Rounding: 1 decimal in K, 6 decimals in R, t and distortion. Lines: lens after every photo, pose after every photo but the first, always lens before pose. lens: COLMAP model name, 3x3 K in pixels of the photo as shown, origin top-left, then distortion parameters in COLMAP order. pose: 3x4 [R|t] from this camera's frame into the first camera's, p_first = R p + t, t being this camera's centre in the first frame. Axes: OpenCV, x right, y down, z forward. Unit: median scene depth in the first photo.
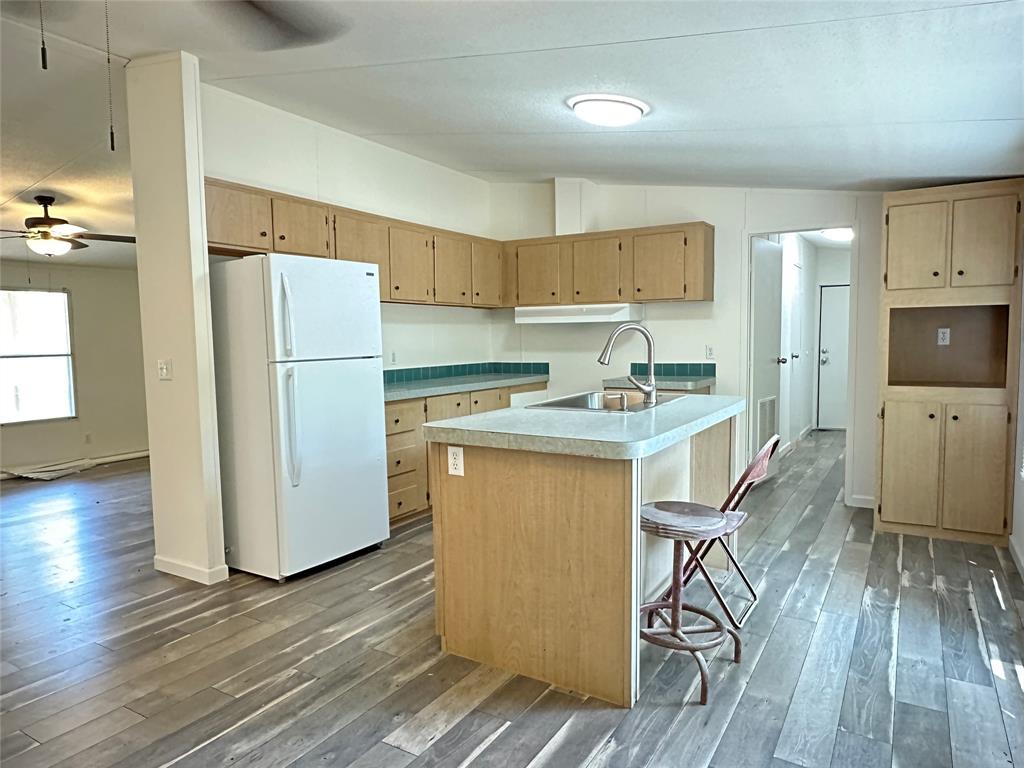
lens RADIAL K [[652.8, 0, 513.9], [0, 652.8, 383.2], [0, 0, 1]] dist [-0.006119, 0.005345]
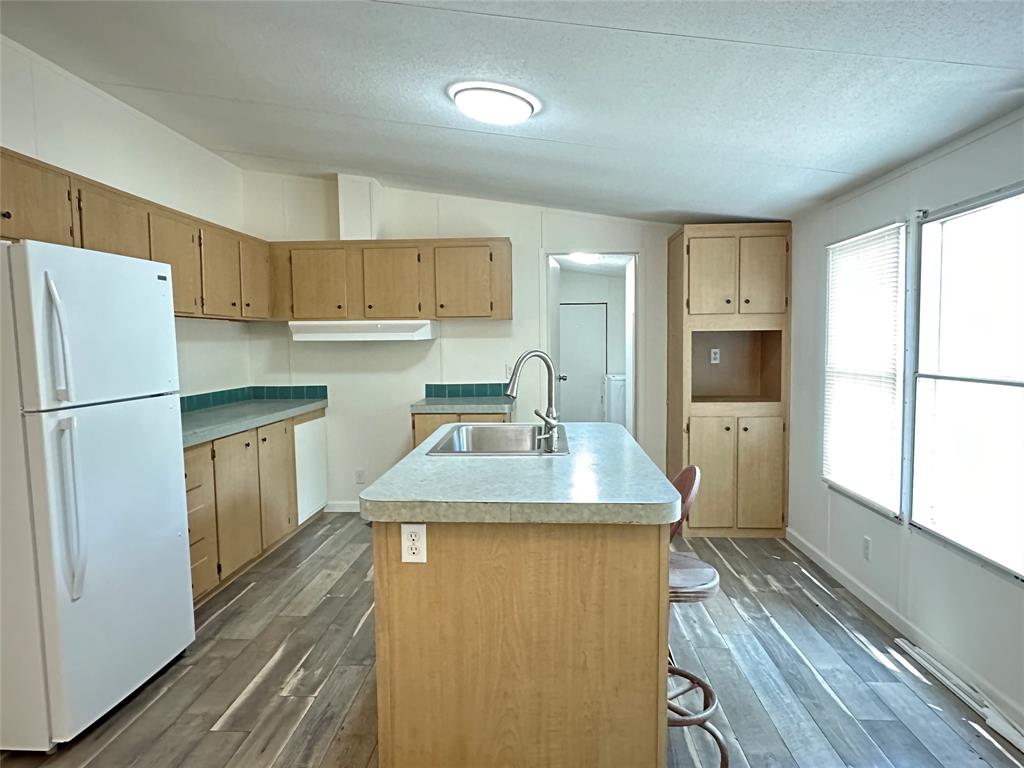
lens RADIAL K [[652.8, 0, 509.1], [0, 652.8, 389.0], [0, 0, 1]] dist [-0.006119, 0.005345]
pose [[0.886218, -0.030418, 0.462269, -0.220688], [0.032871, 0.999456, 0.002749, -0.035683], [-0.462101, 0.012759, 0.886736, 0.198681]]
